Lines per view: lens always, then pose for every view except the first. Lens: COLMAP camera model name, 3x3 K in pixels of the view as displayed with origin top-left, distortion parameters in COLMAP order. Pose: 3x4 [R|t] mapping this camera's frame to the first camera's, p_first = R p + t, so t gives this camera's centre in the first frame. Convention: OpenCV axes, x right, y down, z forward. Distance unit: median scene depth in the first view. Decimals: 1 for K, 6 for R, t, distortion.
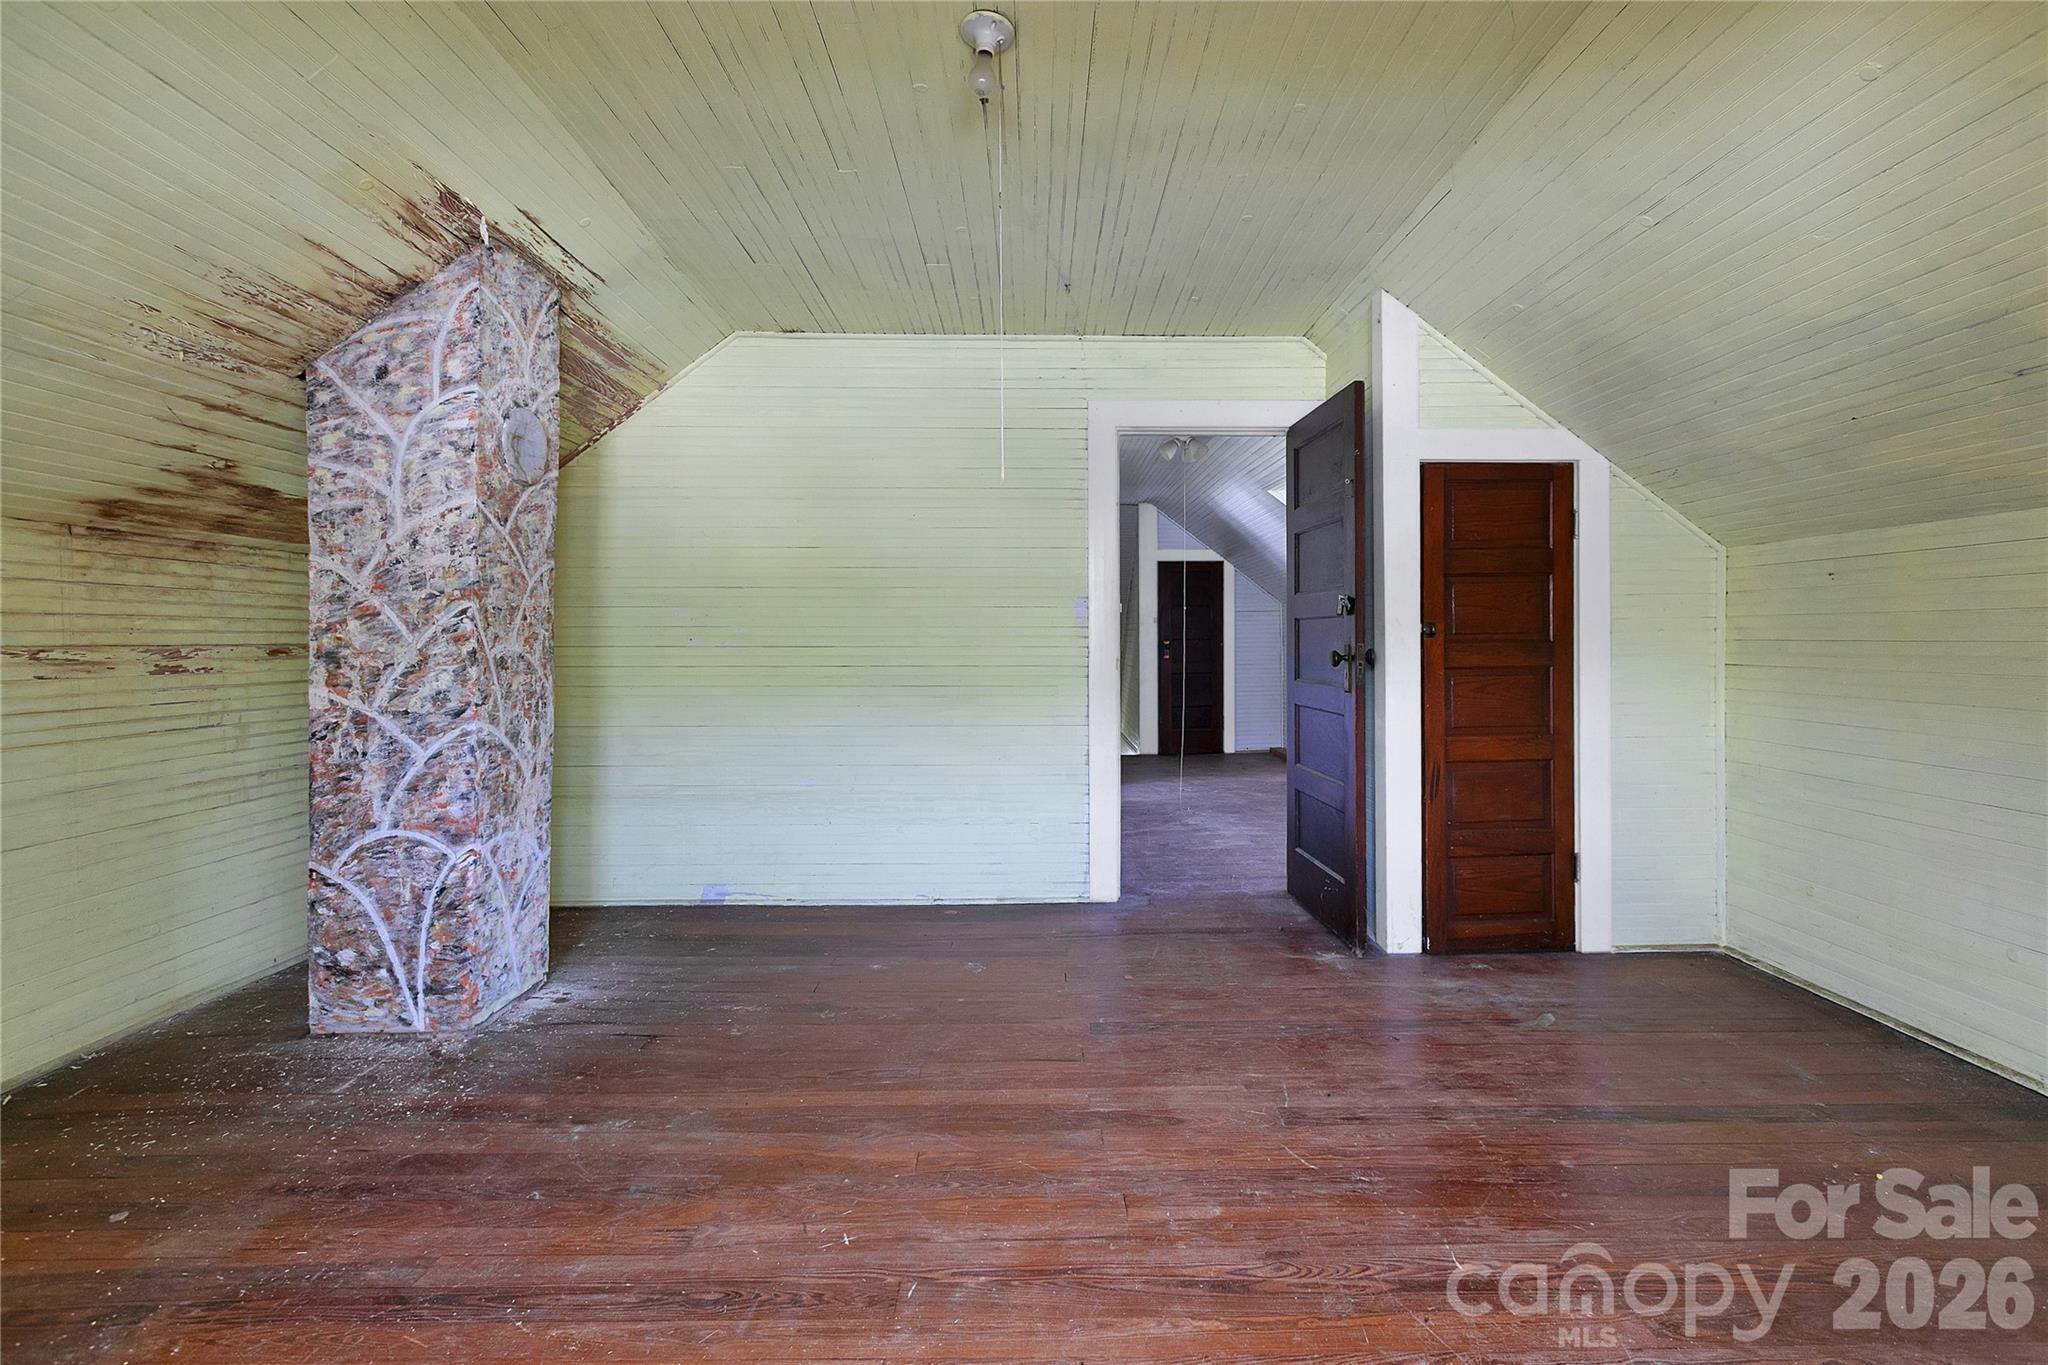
lens RADIAL K [[936.6, 0, 1034.8], [0, 936.6, 639.2], [0, 0, 1]] dist [-0.000319, 0.000101]
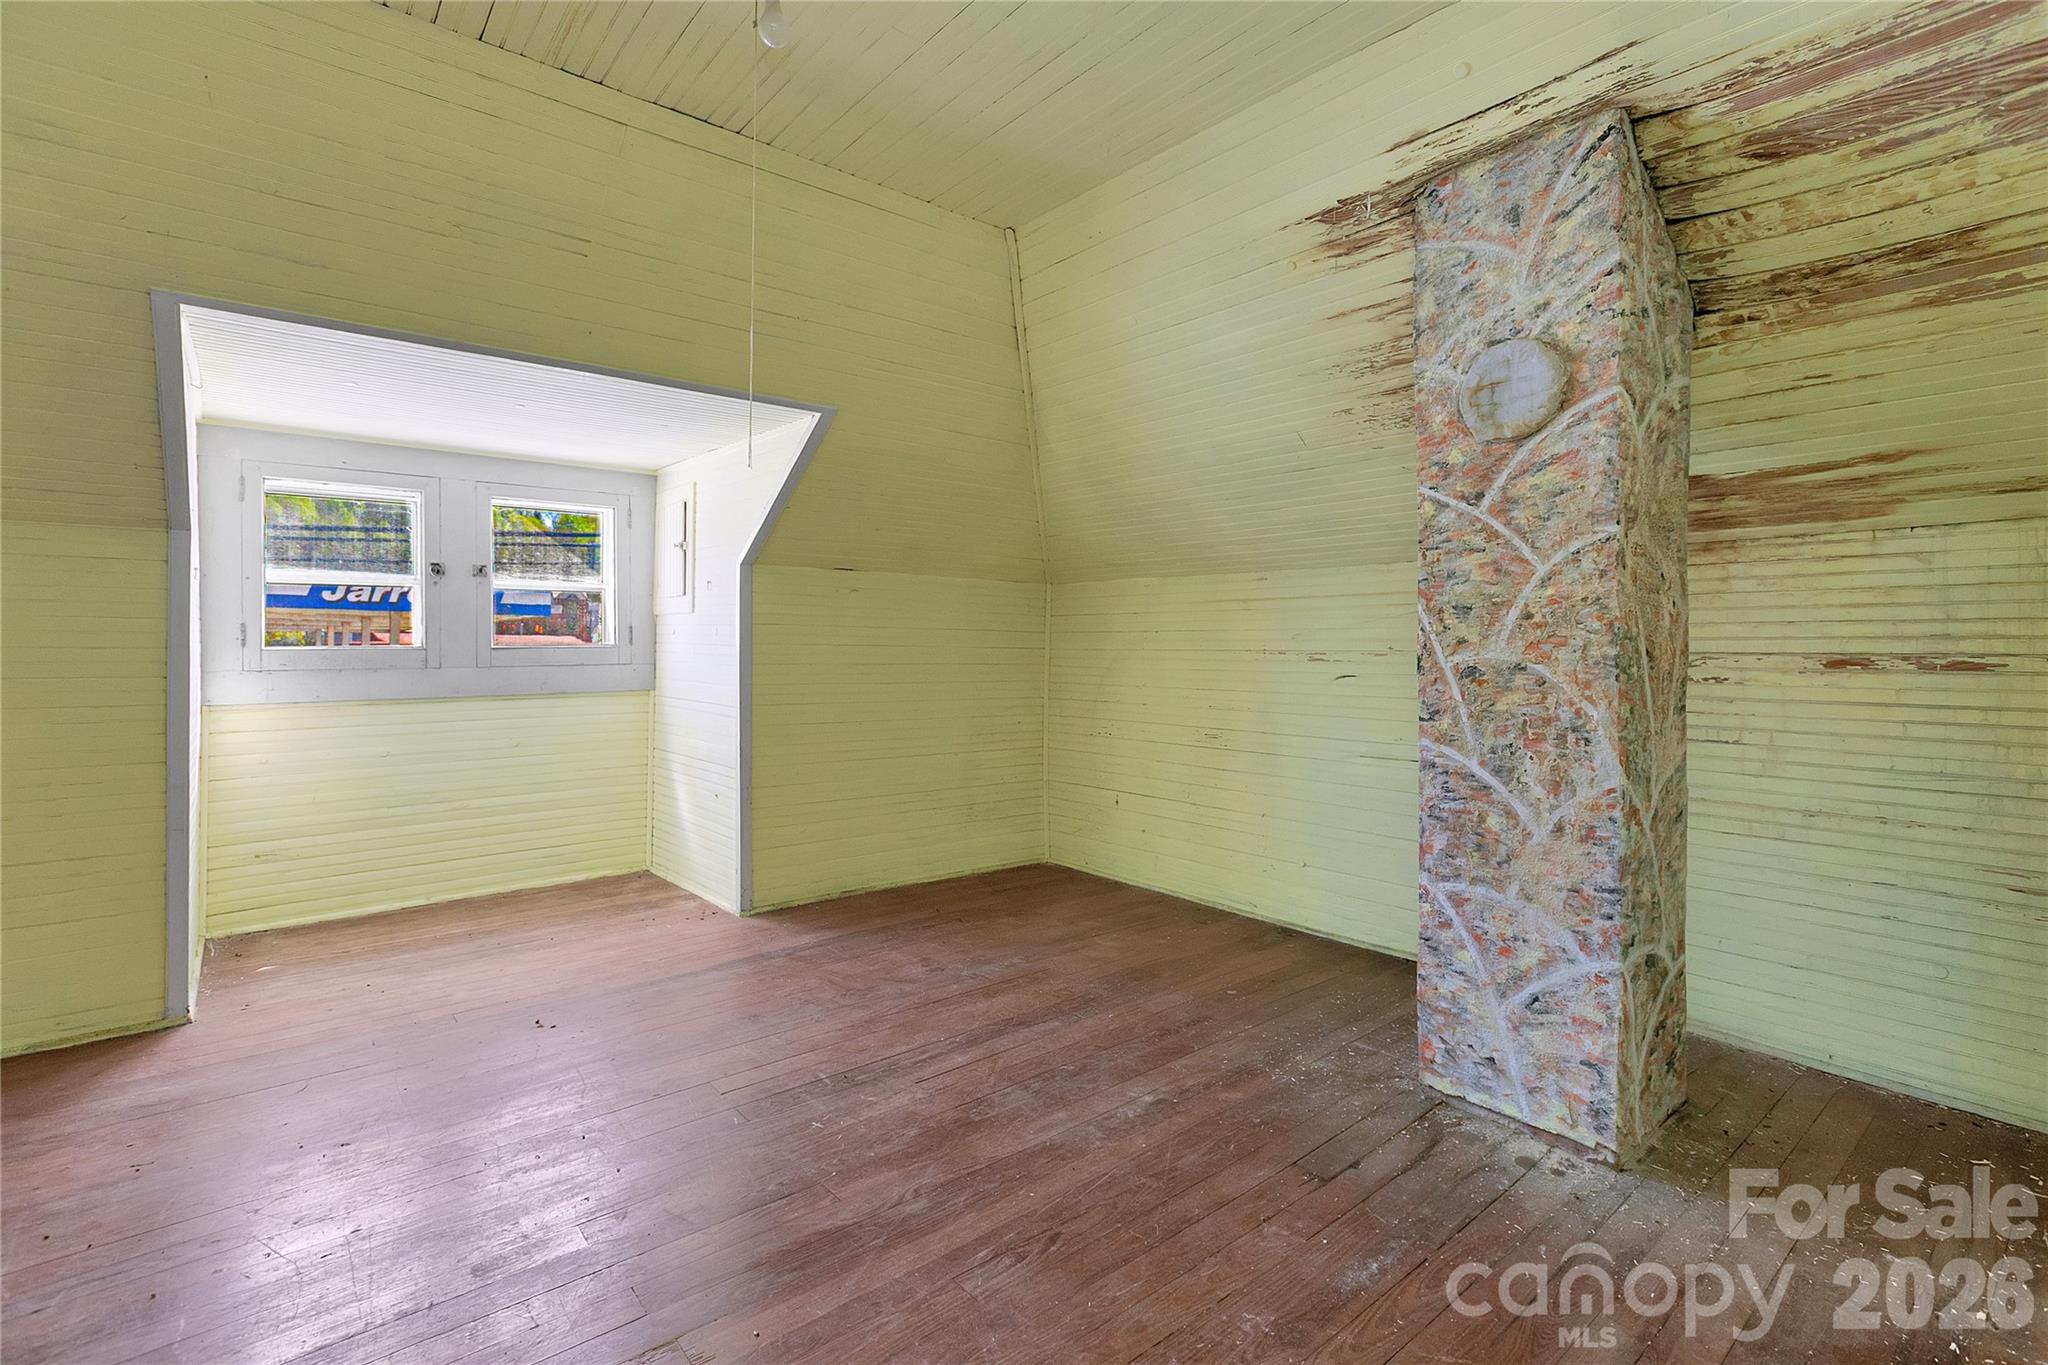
lens RADIAL K [[936.6, 0, 1034.8], [0, 936.6, 639.2], [0, 0, 1]] dist [-0.000319, 0.000101]
pose [[-0.776363, -0.009858, -0.630209, 0.235901], [-0.003230, 0.999927, -0.011662, 0.005882], [0.630278, -0.007018, -0.776338, 1.393354]]
